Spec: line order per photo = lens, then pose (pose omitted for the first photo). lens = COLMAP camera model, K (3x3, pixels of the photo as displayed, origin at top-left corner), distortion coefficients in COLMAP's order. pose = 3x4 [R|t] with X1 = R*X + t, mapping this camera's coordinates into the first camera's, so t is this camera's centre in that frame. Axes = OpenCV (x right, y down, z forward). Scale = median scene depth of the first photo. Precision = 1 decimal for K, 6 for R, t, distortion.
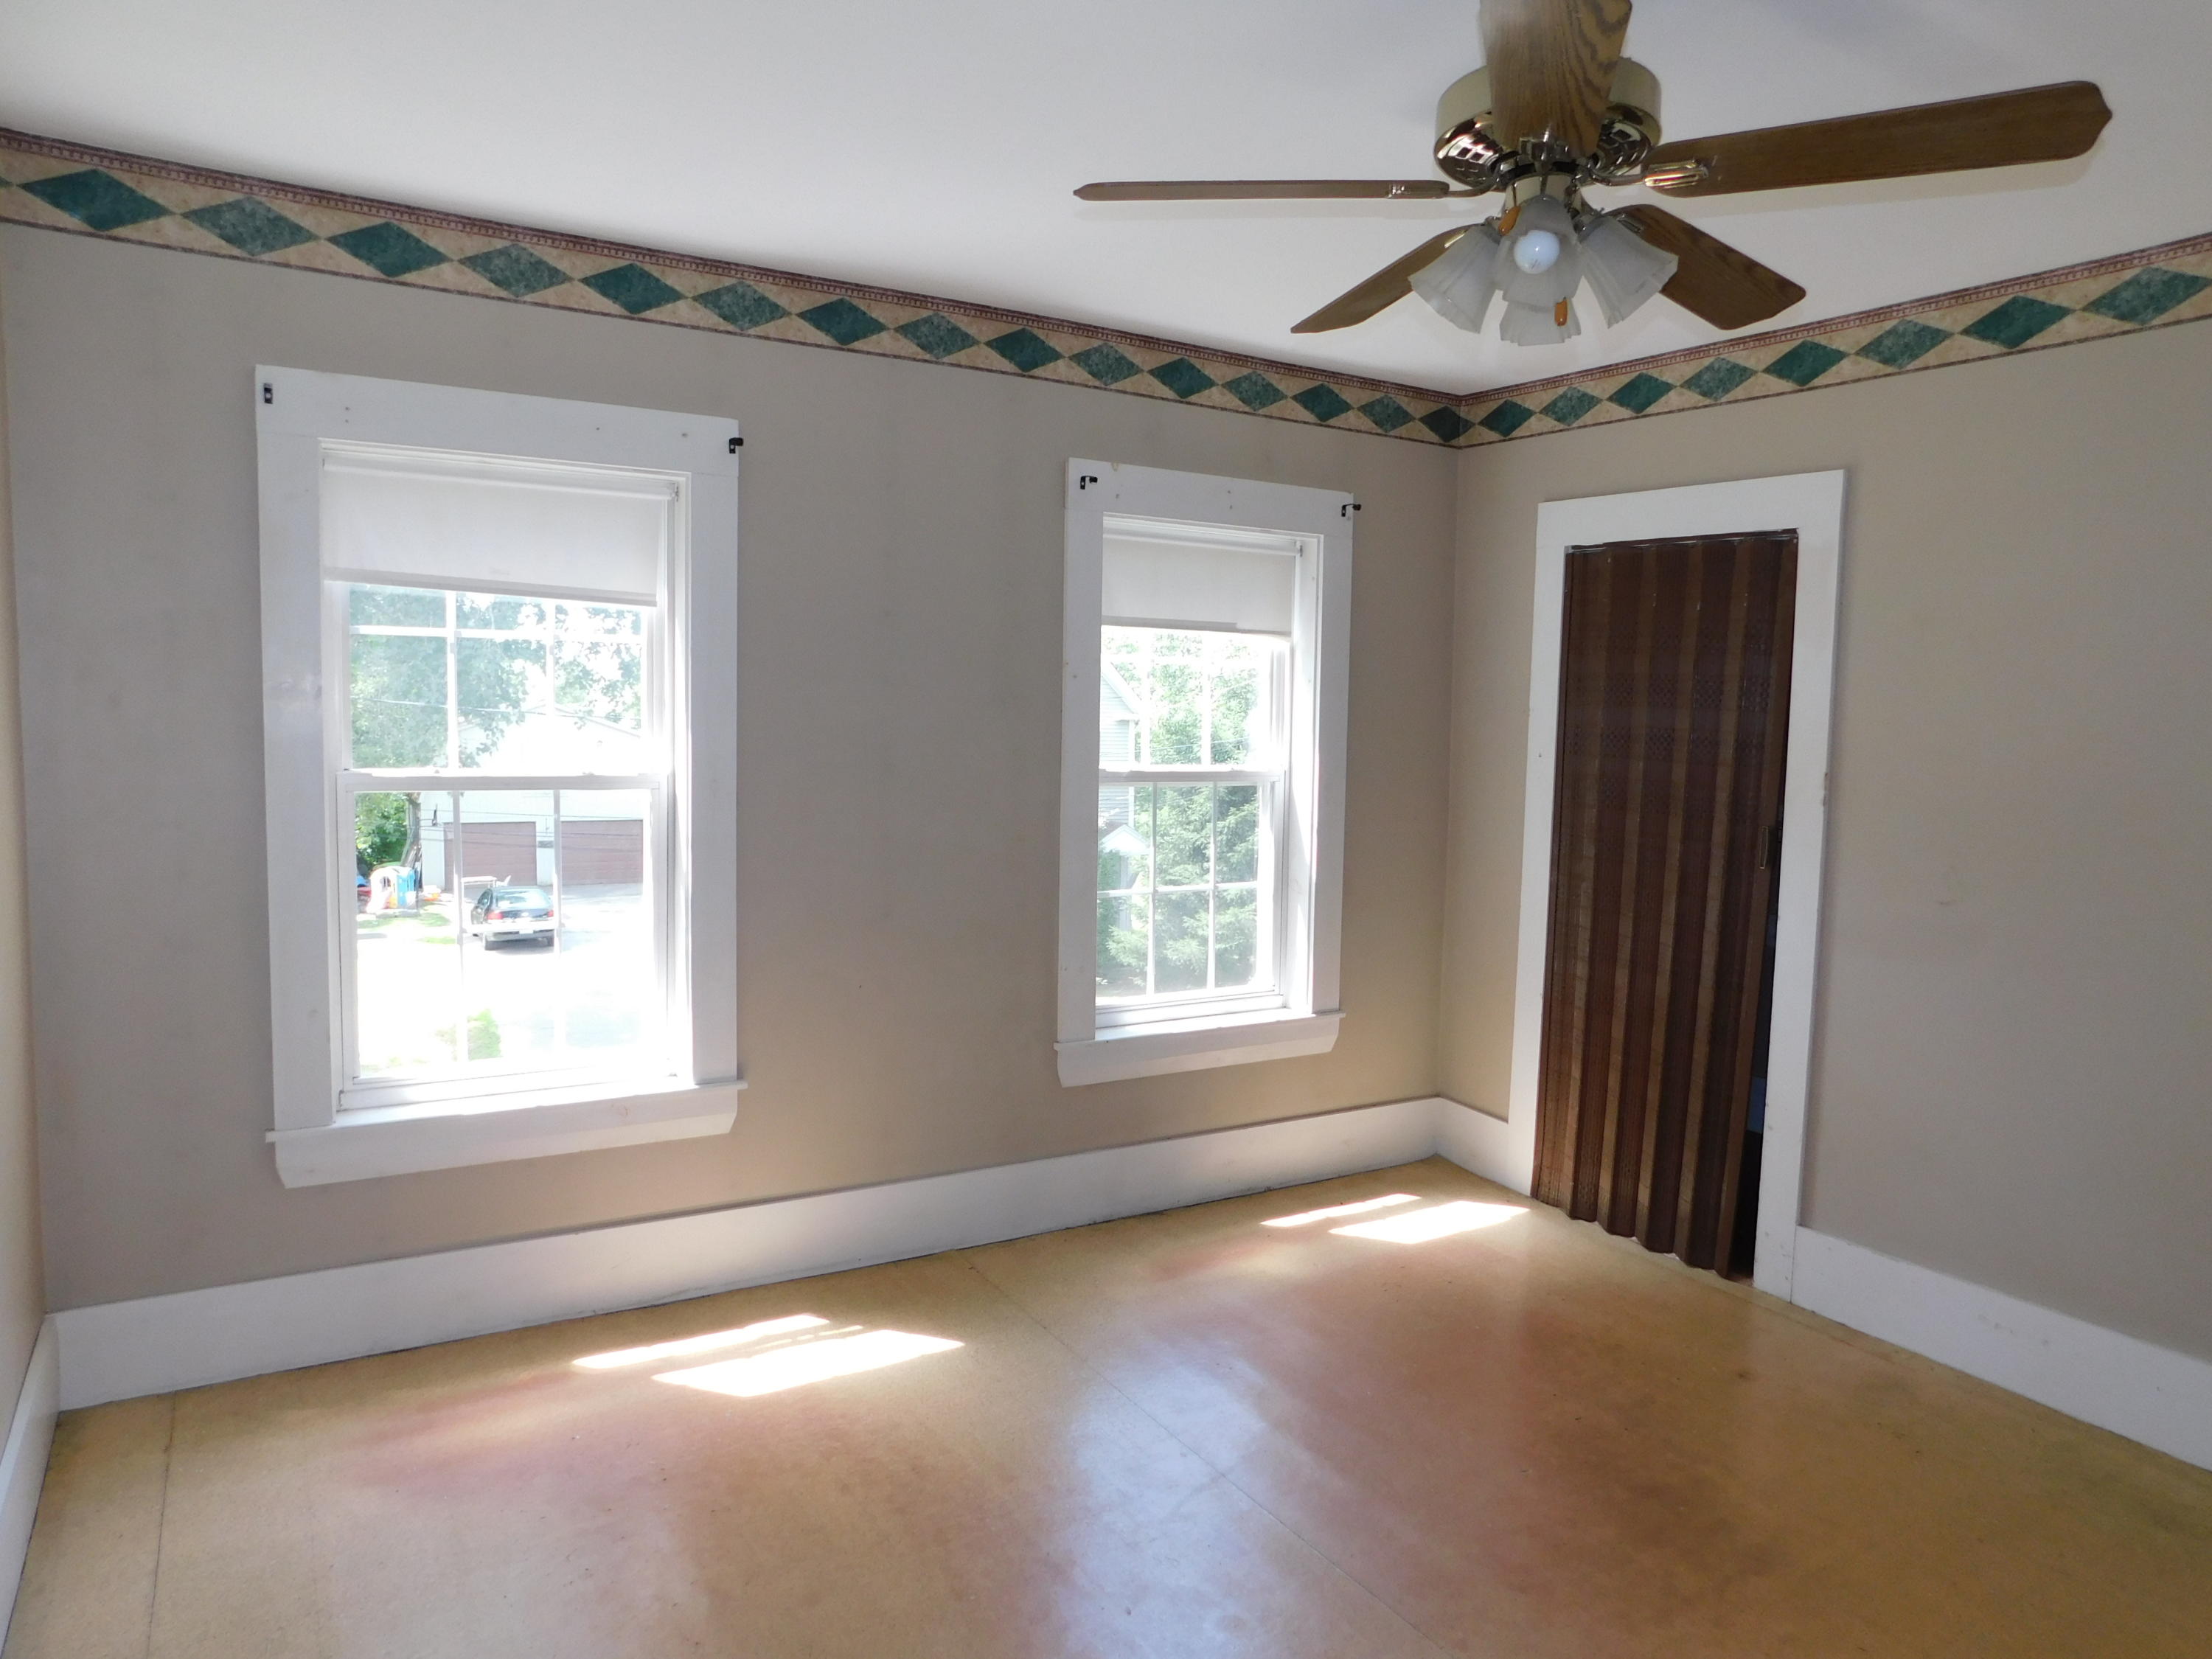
lens RADIAL K [[1434.7, 0, 1105.1], [0, 1434.7, 844.6], [0, 0, 1]] dist [-0.042848, 0.000427]
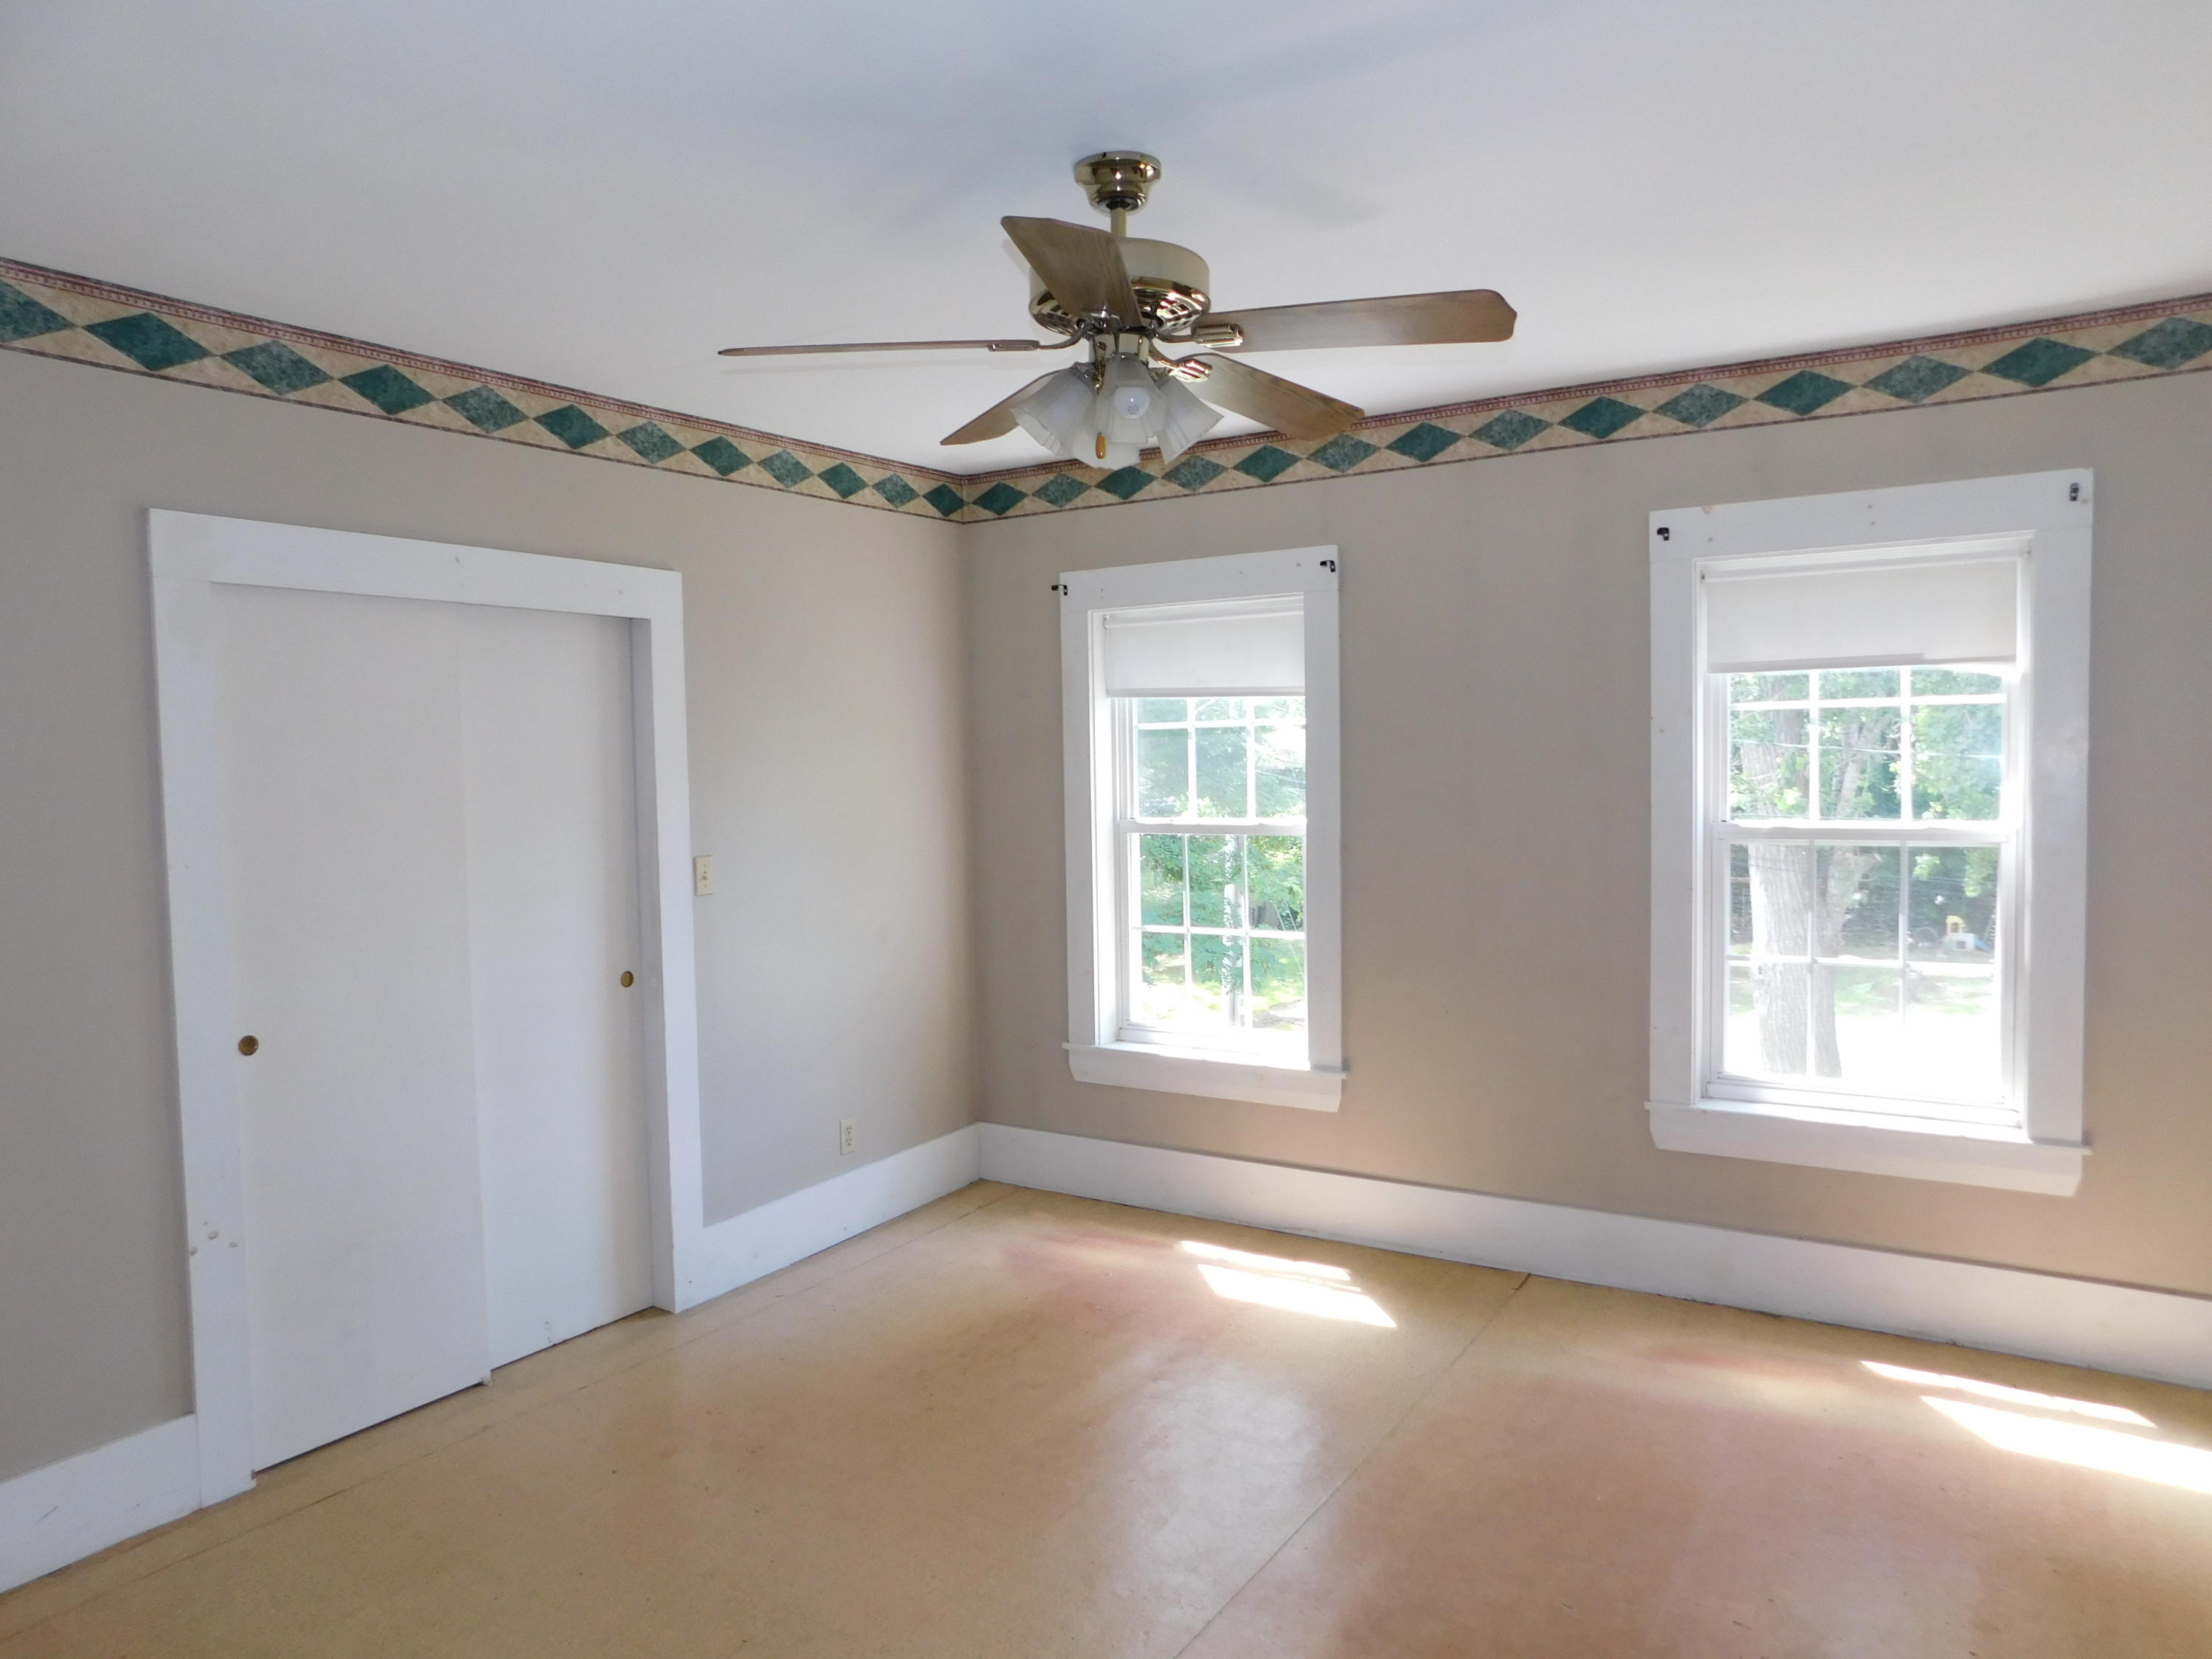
lens RADIAL K [[1464.0, 0, 1106.0], [0, 1464.0, 829.5], [0, 0, 1]] dist [-0.042291, 0.004153]
pose [[0.445147, 0.030073, -0.894952, 0.787524], [-0.036022, 0.999228, 0.015660, -0.058753], [0.894733, 0.025267, 0.445887, 0.241843]]
